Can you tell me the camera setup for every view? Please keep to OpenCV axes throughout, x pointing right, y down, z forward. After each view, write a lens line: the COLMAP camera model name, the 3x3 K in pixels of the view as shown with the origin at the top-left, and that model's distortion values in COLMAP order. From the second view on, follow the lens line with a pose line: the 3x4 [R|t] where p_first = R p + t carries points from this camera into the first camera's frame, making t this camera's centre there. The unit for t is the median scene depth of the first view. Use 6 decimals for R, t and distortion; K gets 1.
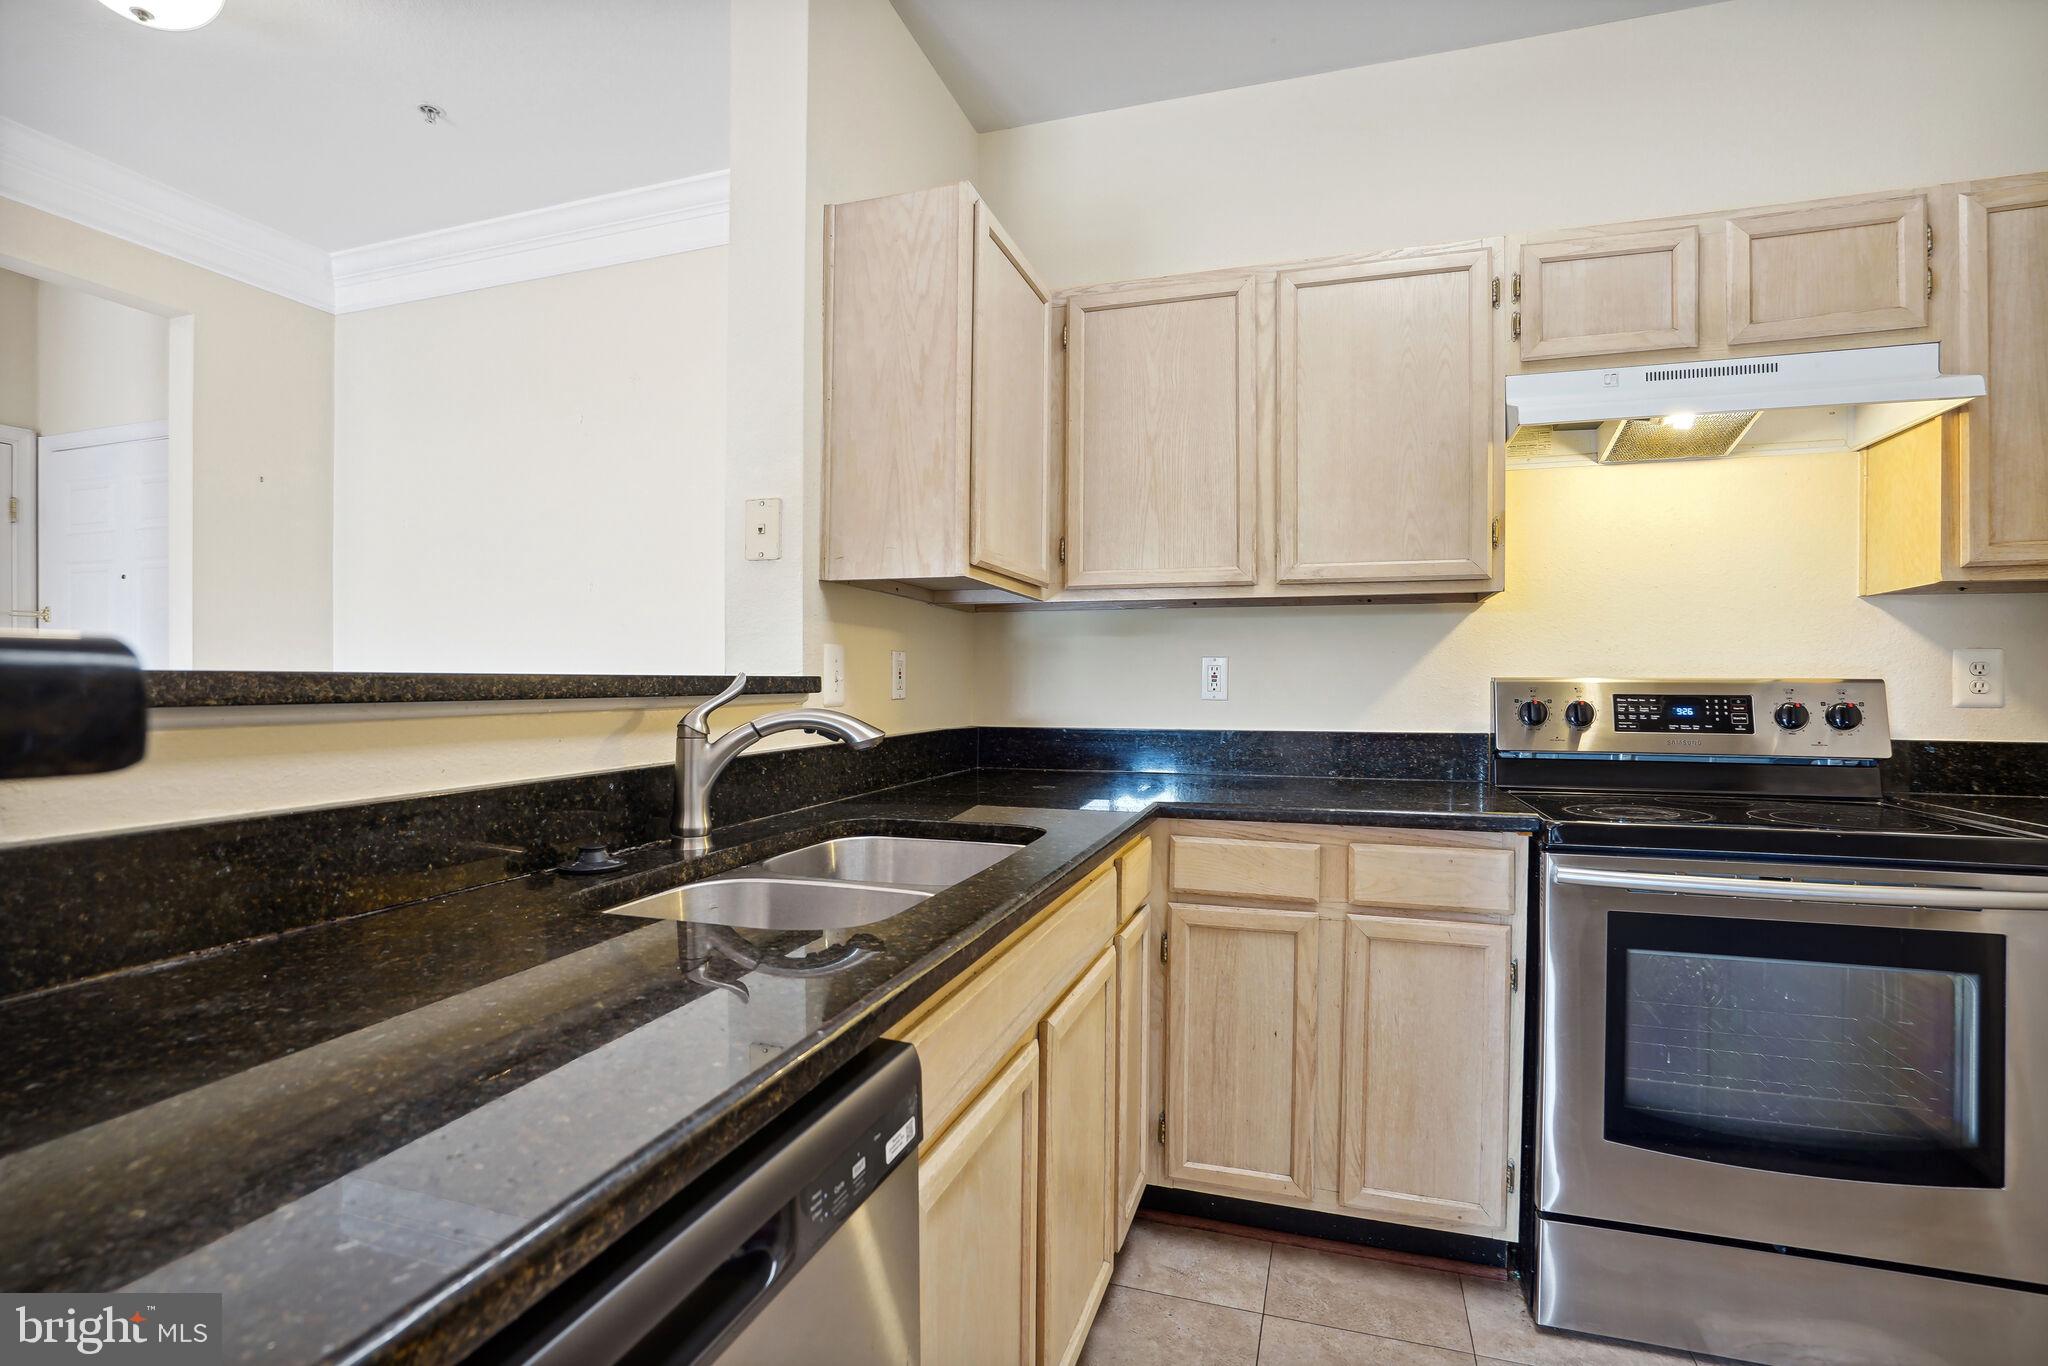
lens RADIAL K [[953.7, 0, 1024.0], [0, 953.7, 678.2], [0, 0, 1]] dist [-0.028822, 0.008231]
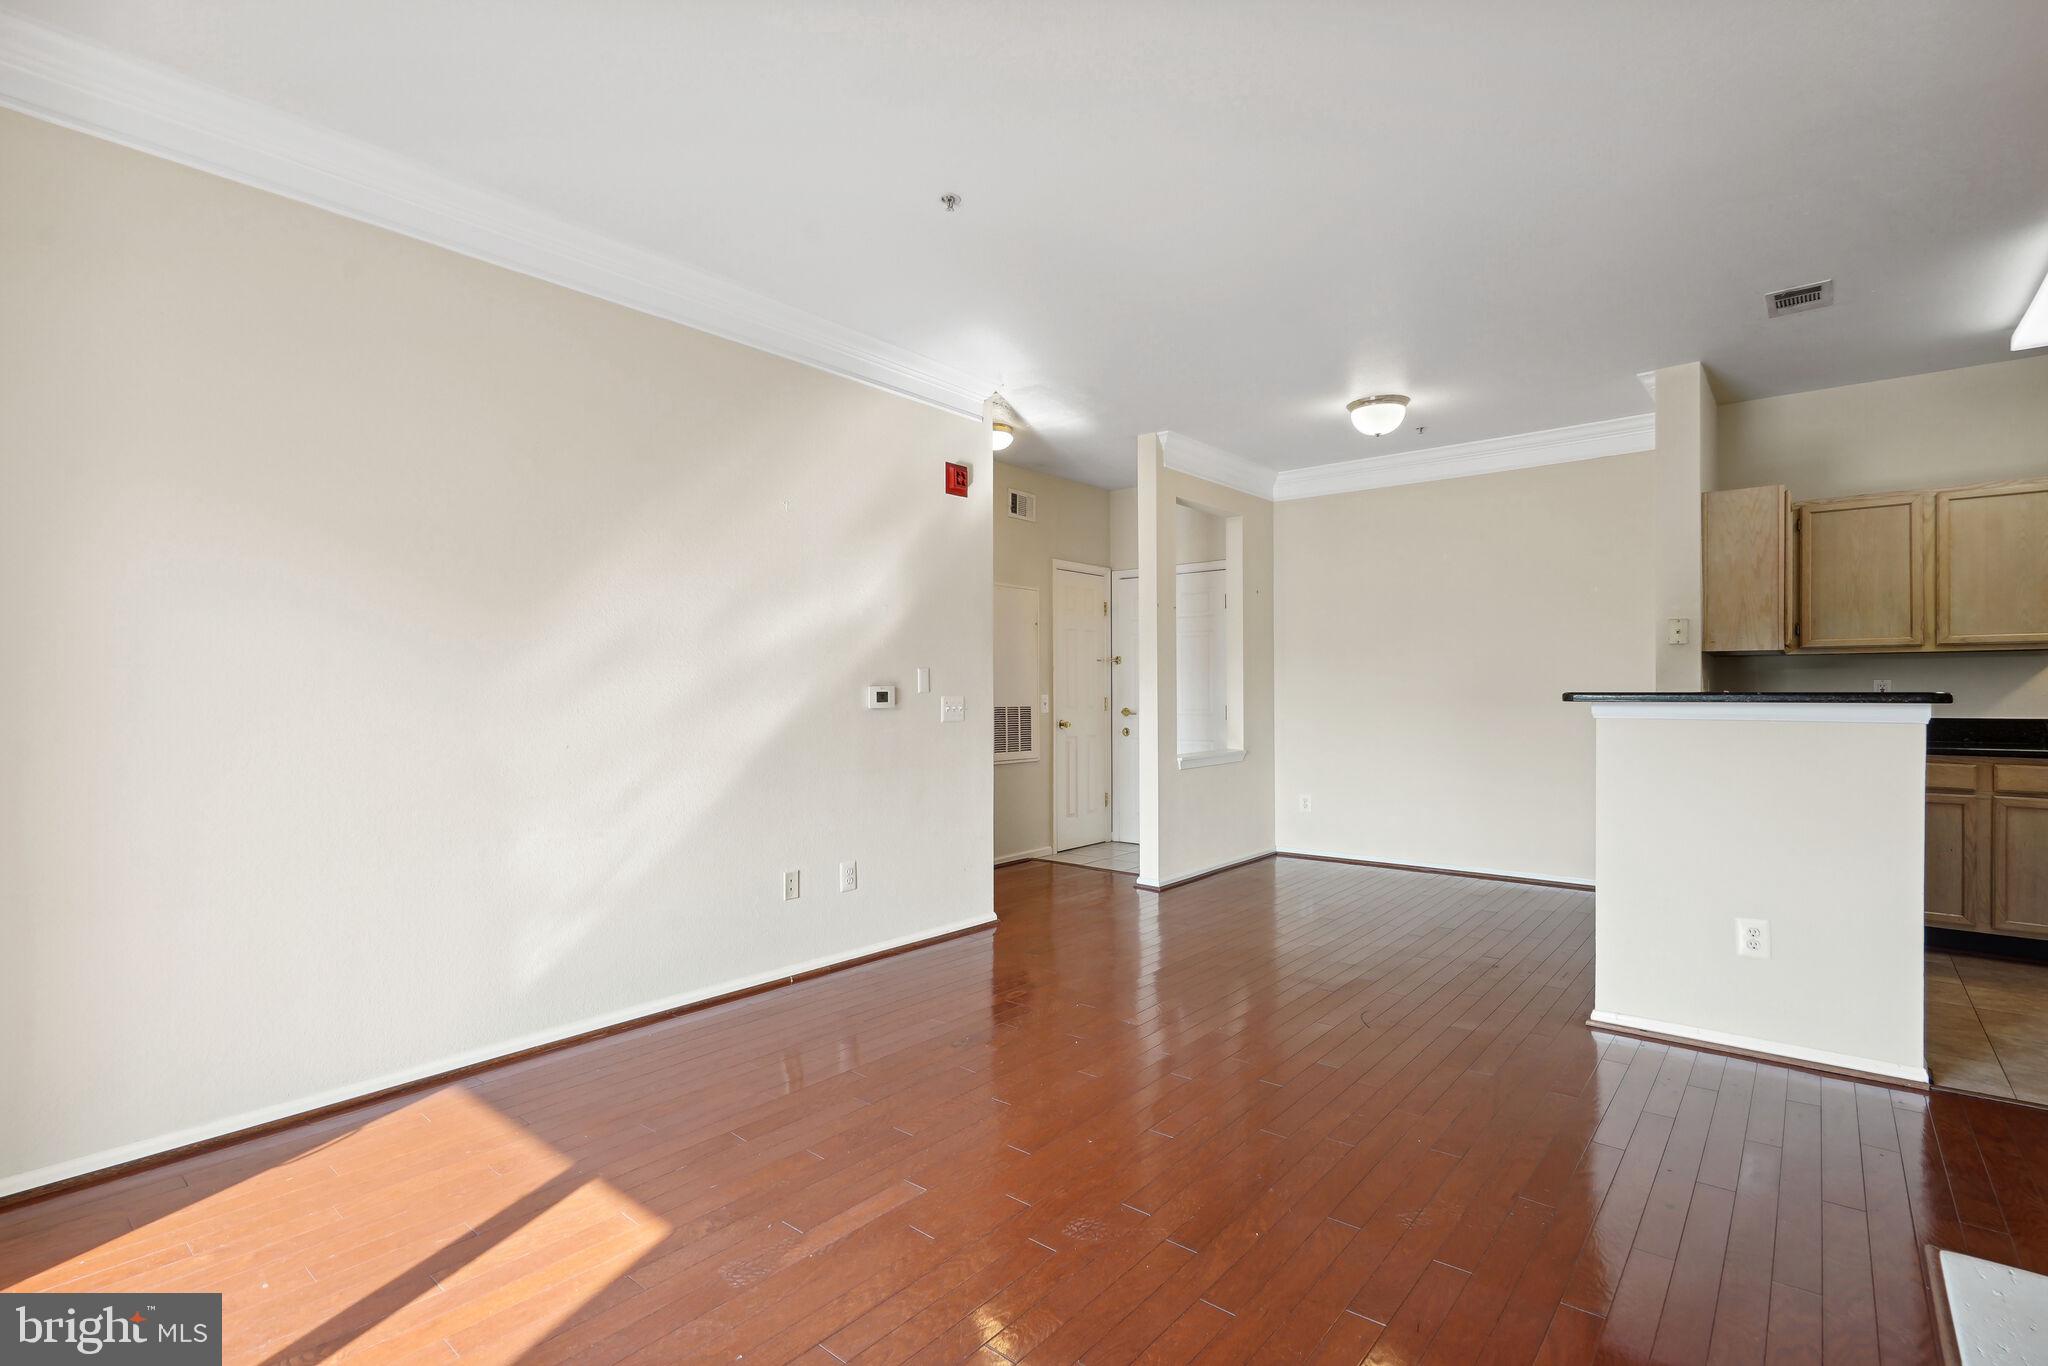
lens RADIAL K [[953.7, 0, 1011.2], [0, 953.7, 677.1], [0, 0, 1]] dist [-0.028822, 0.008231]
pose [[0.918773, -0.010477, -0.394648, -0.857518], [0.005646, 0.999894, -0.013400, -0.015918], [0.394747, 0.010084, 0.918735, -1.811768]]
